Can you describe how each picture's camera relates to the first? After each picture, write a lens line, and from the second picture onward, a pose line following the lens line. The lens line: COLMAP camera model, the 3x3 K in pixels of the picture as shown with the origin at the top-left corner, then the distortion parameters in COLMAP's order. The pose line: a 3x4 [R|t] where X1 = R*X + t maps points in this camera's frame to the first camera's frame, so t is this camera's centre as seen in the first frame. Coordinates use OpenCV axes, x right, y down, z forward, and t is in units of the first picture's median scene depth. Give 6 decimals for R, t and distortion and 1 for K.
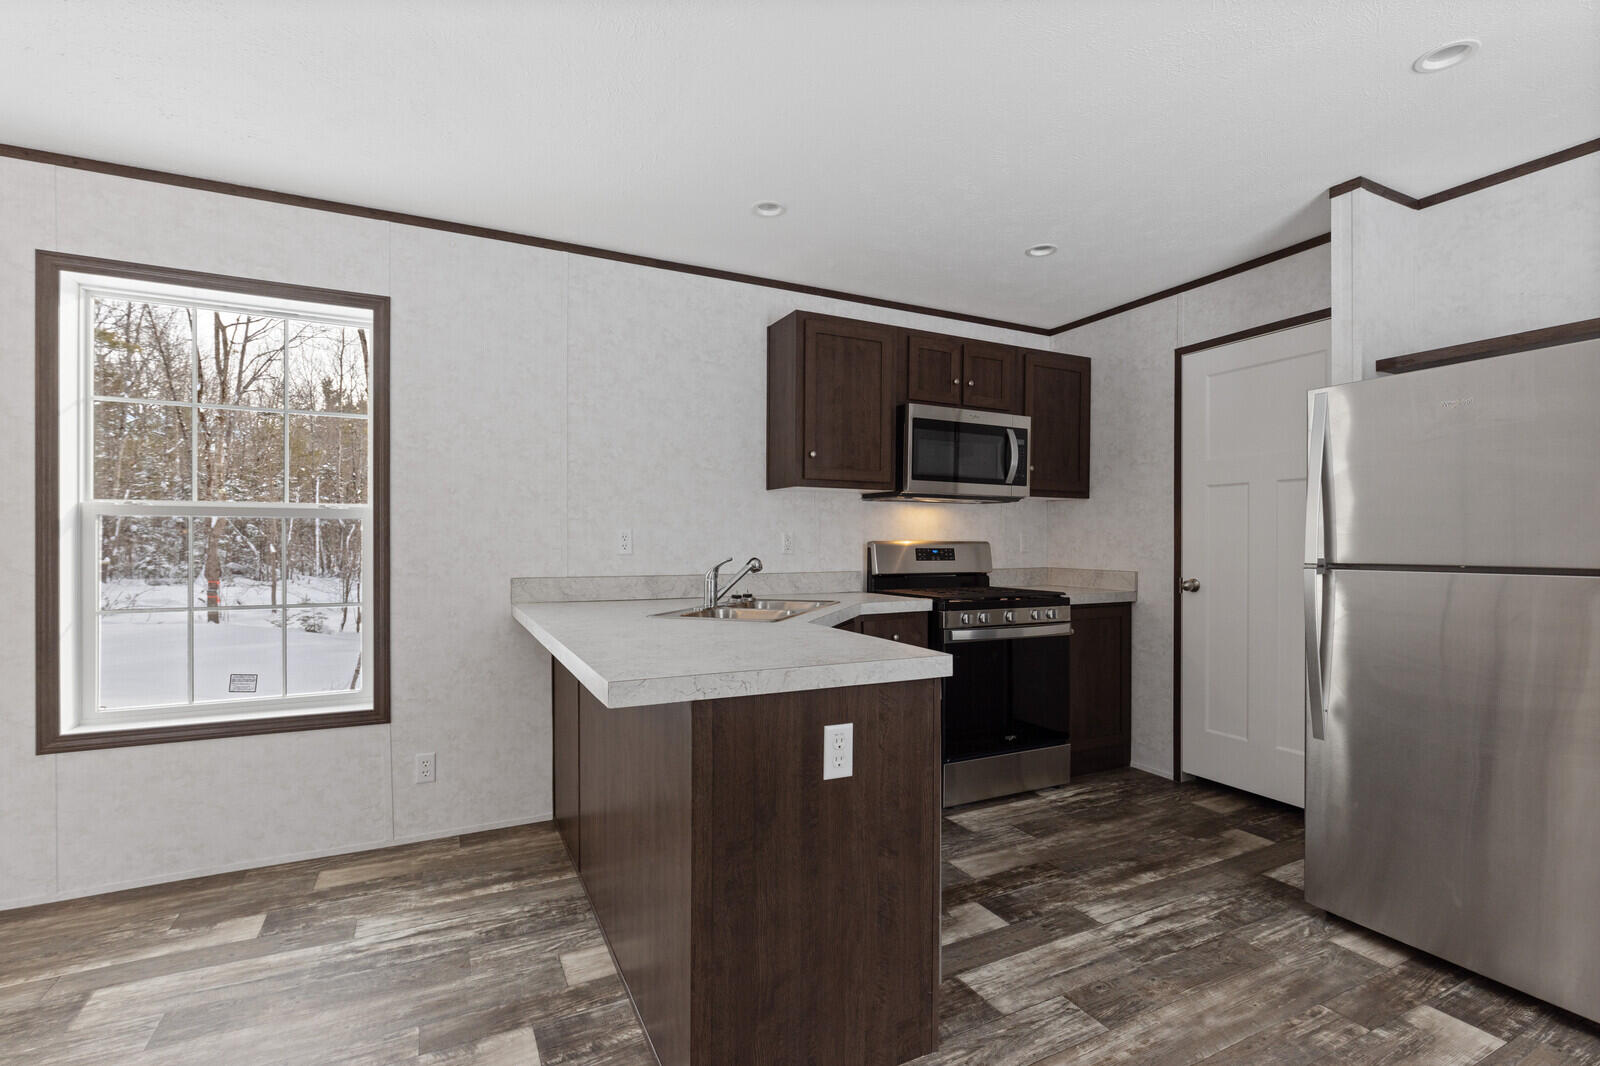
lens RADIAL K [[724.4, 0, 804.8], [0, 724.4, 508.8], [0, 0, 1]] dist [-0.003953, 0.001481]
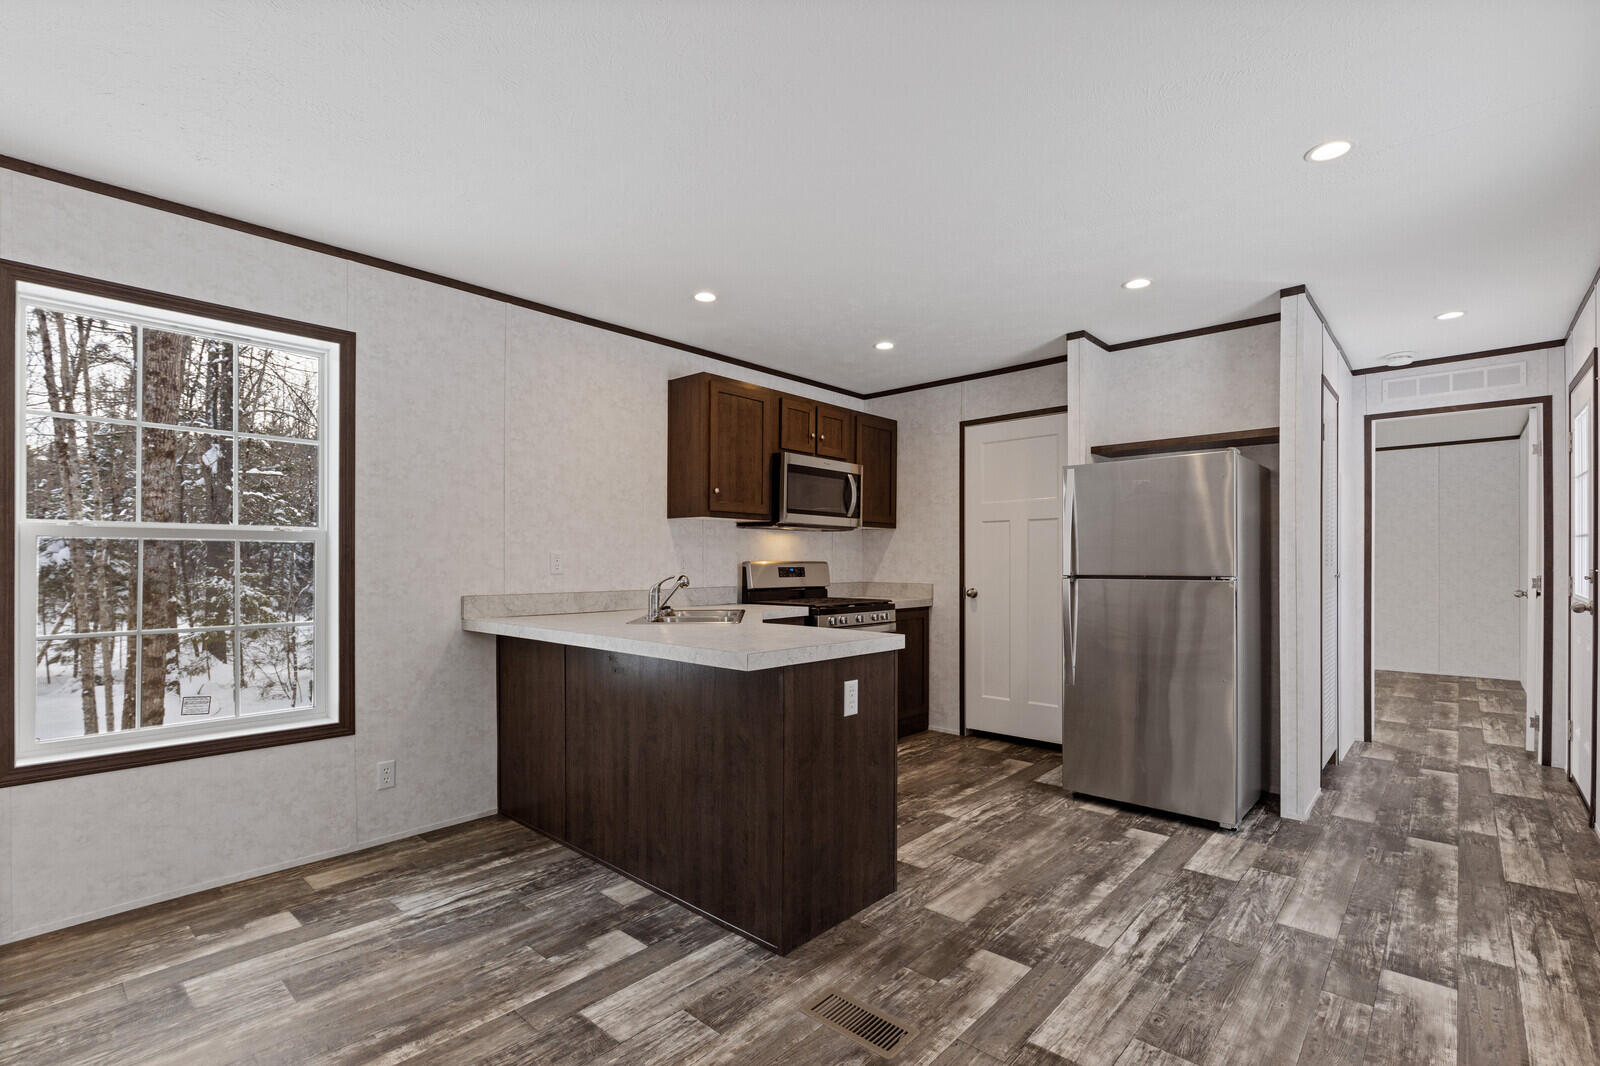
lens RADIAL K [[724.4, 0, 806.4], [0, 724.4, 509.8], [0, 0, 1]] dist [-0.003953, 0.001481]
pose [[0.930850, 0.023185, 0.364664, -0.347484], [-0.013470, 0.999484, -0.029162, -0.010813], [-0.365152, 0.022234, 0.930682, -0.233005]]
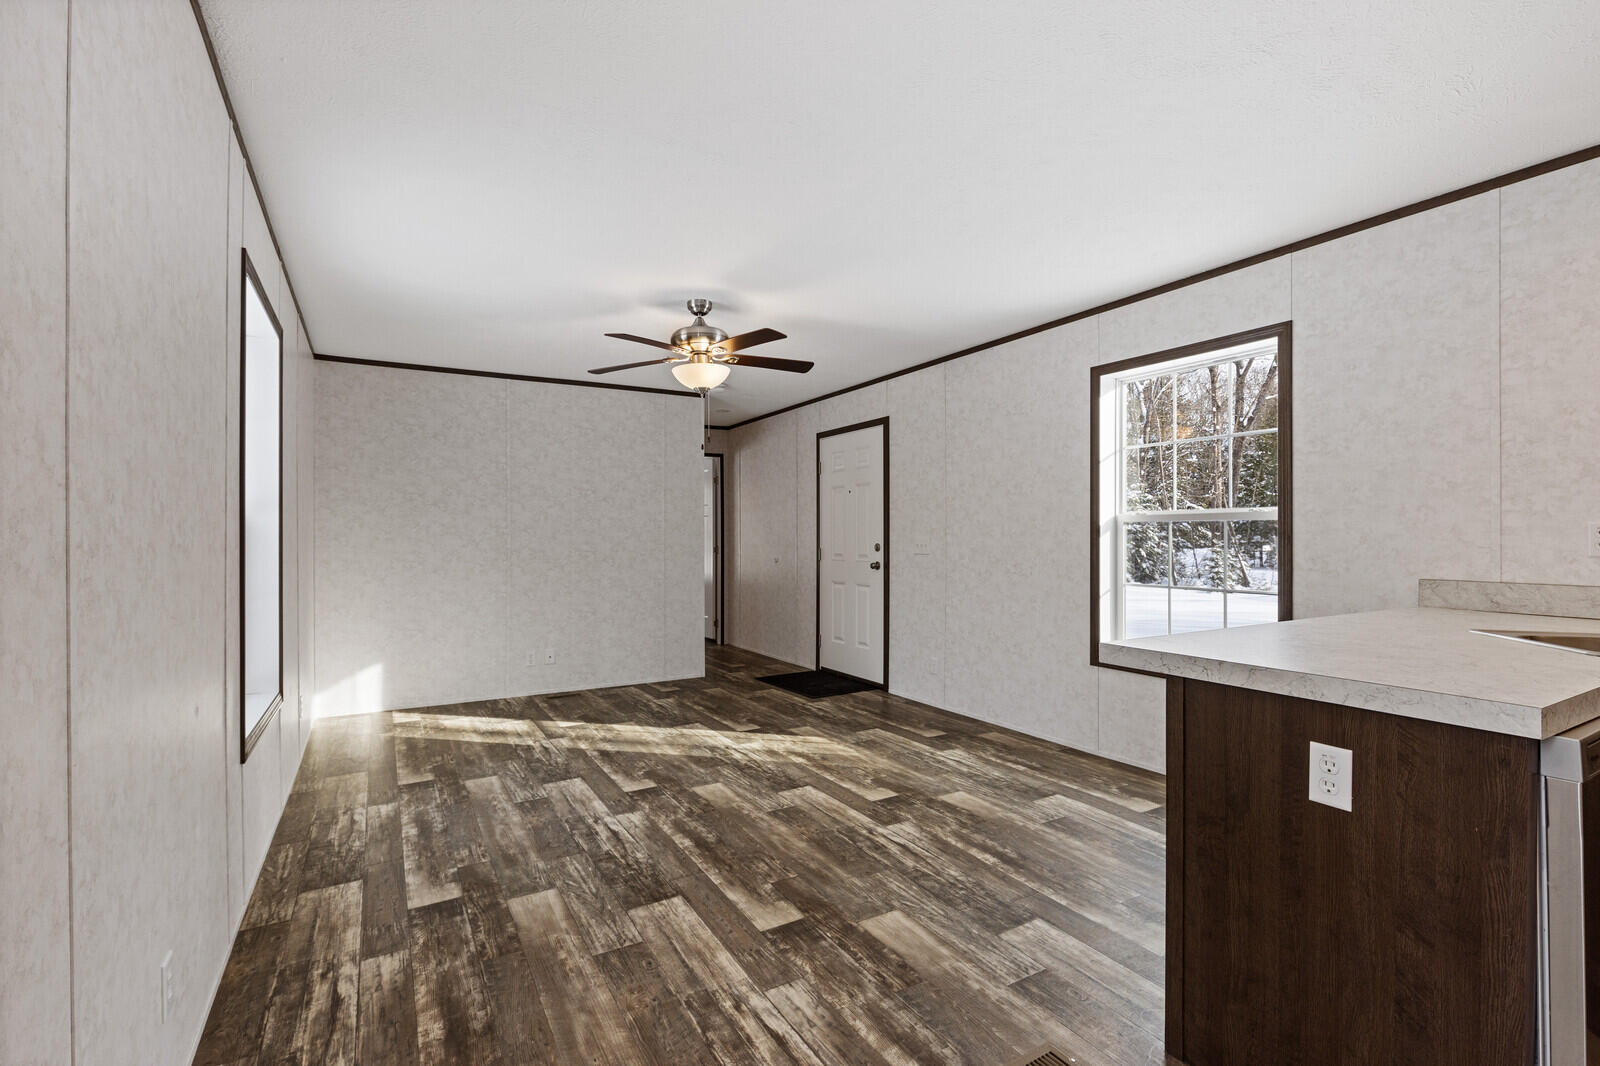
lens RADIAL K [[724.4, 0, 799.5], [0, 724.4, 521.6], [0, 0, 1]] dist [-0.003953, 0.001481]
pose [[0.067369, -0.026680, -0.997371, 2.323130], [0.047249, 0.998606, -0.023522, 0.051910], [0.996609, -0.045540, 0.068535, 1.073712]]
